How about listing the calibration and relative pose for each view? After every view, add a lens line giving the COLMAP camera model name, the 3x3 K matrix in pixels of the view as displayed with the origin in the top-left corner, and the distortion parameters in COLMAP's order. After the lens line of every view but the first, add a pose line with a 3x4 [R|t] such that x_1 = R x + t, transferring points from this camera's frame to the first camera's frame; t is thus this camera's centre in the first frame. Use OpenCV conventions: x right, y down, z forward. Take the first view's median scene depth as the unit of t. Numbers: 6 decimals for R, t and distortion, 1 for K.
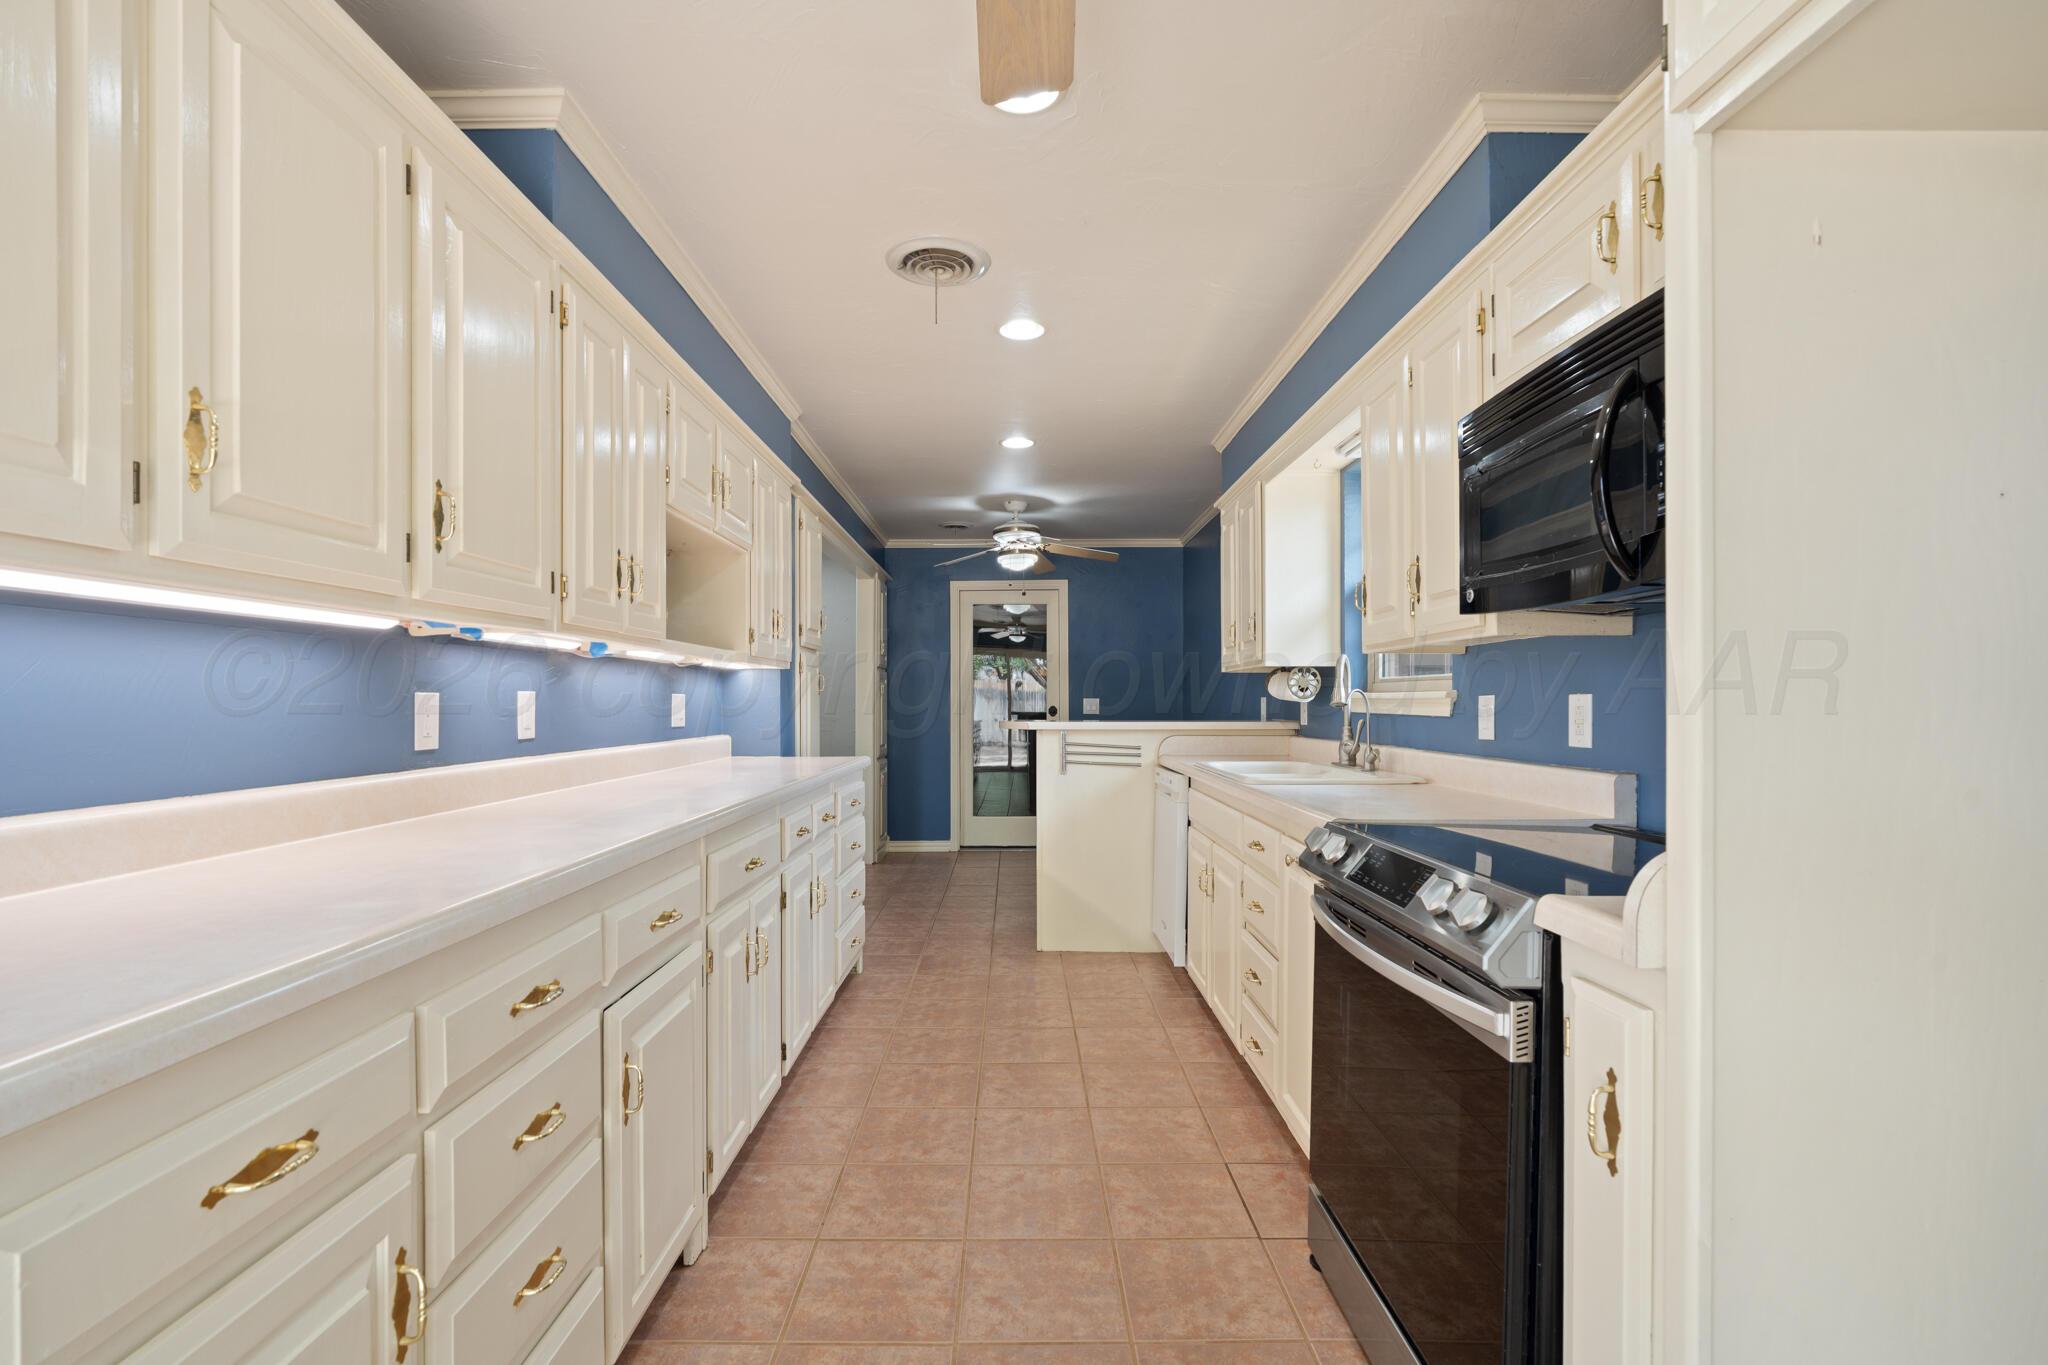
lens RADIAL K [[938.1, 0, 1024.0], [0, 938.1, 682.5], [0, 0, 1]] dist [-0.001634, -0.000032]
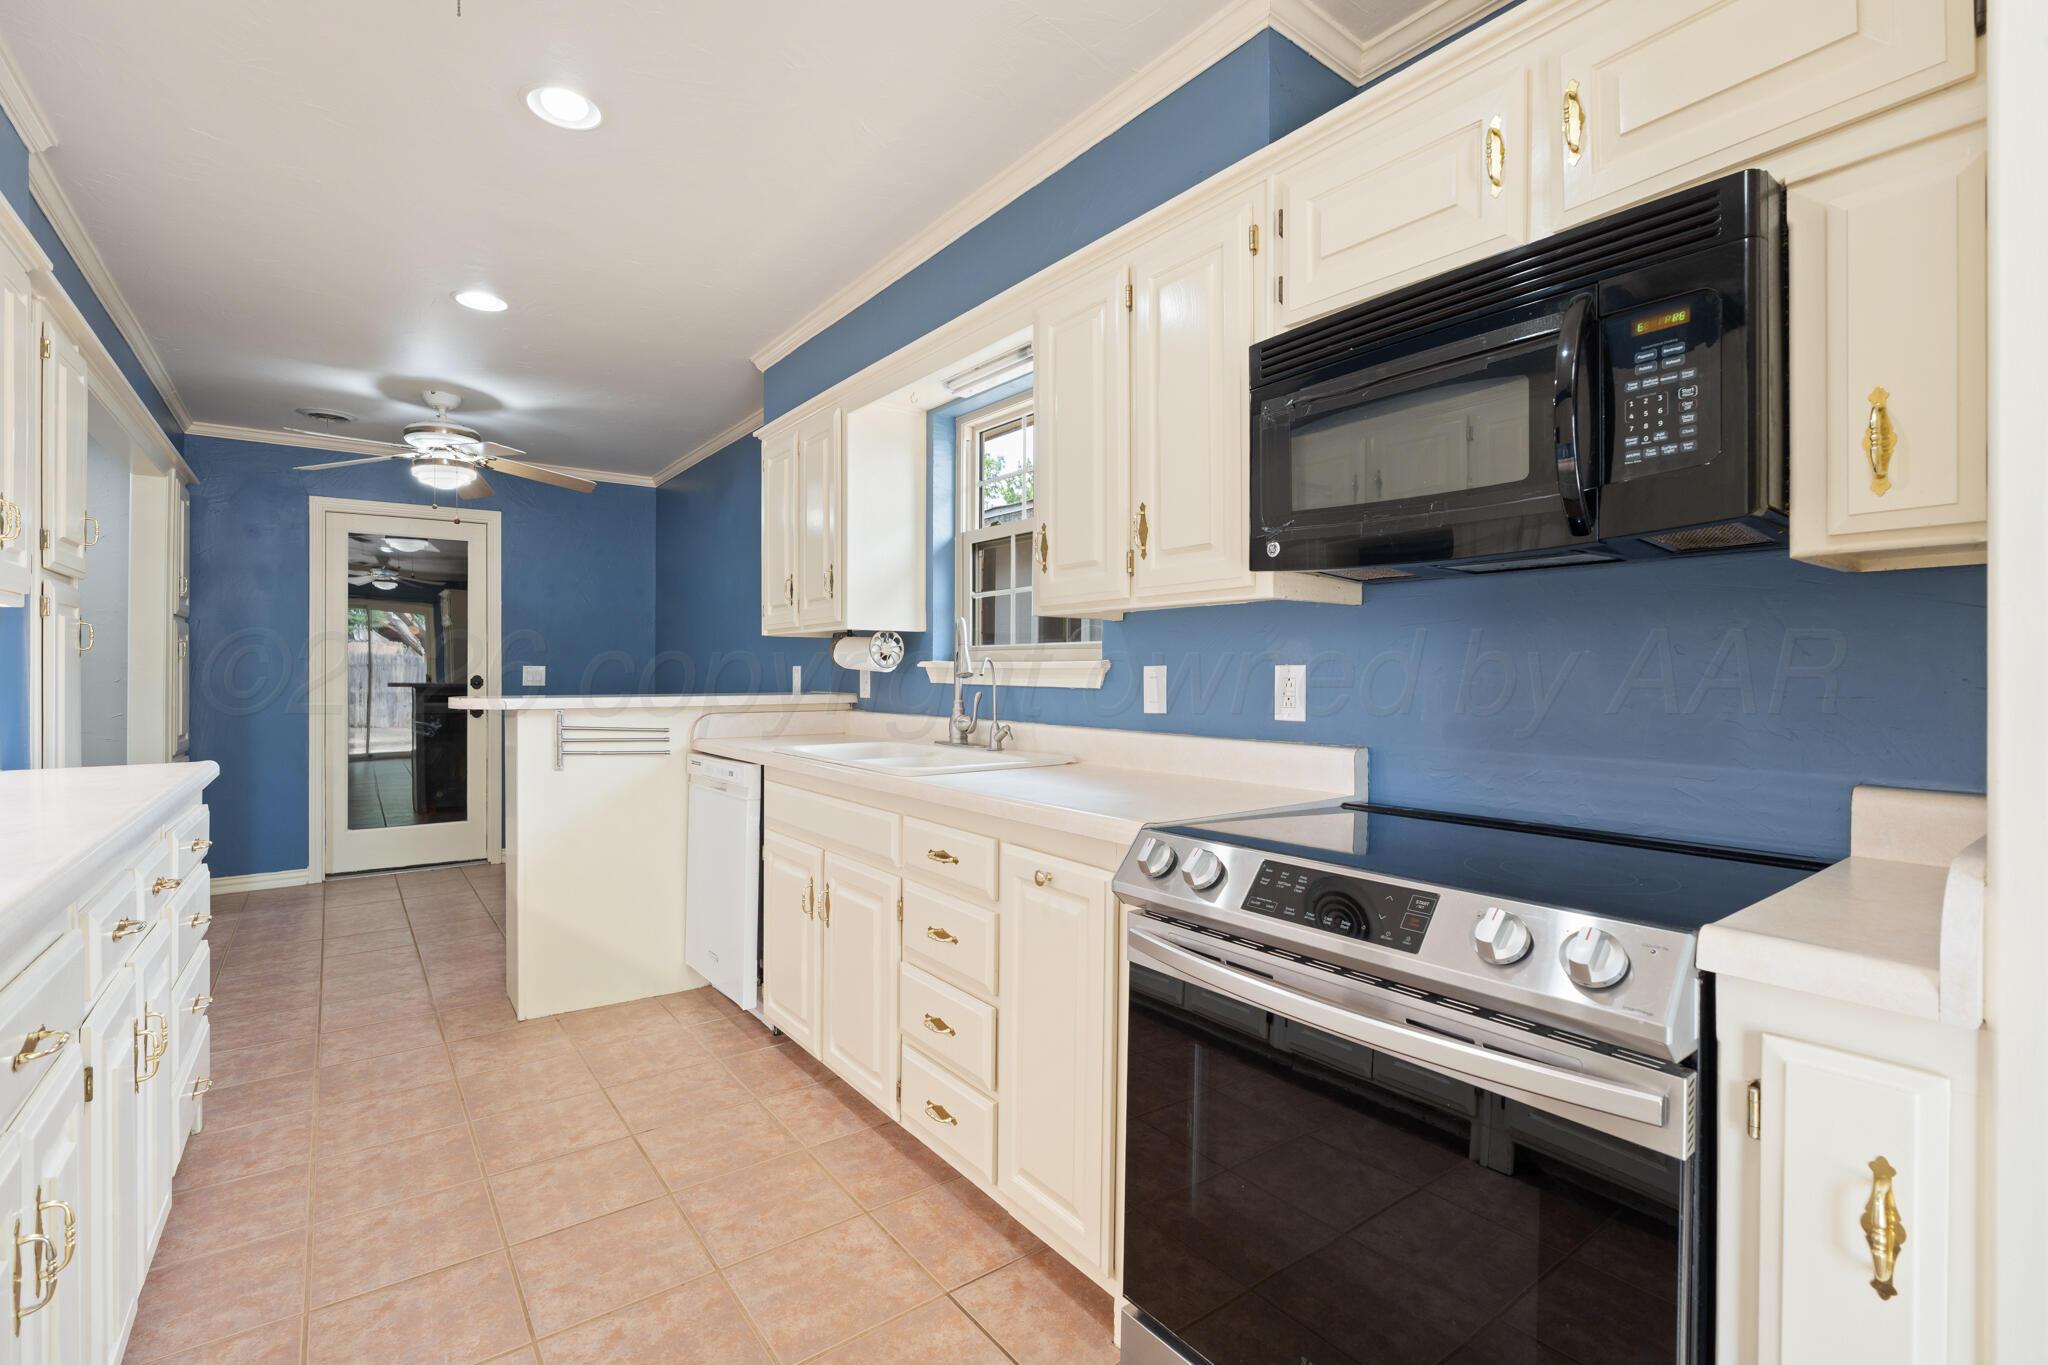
lens RADIAL K [[920.8, 0, 1036.0], [0, 920.8, 664.6], [0, 0, 1]] dist [-0.010653, 0.000278]
pose [[0.796814, 0.007941, 0.604173, -0.104724], [-0.016129, 0.999837, 0.008130, 0.004881], [-0.604010, -0.016223, 0.796812, 0.237769]]
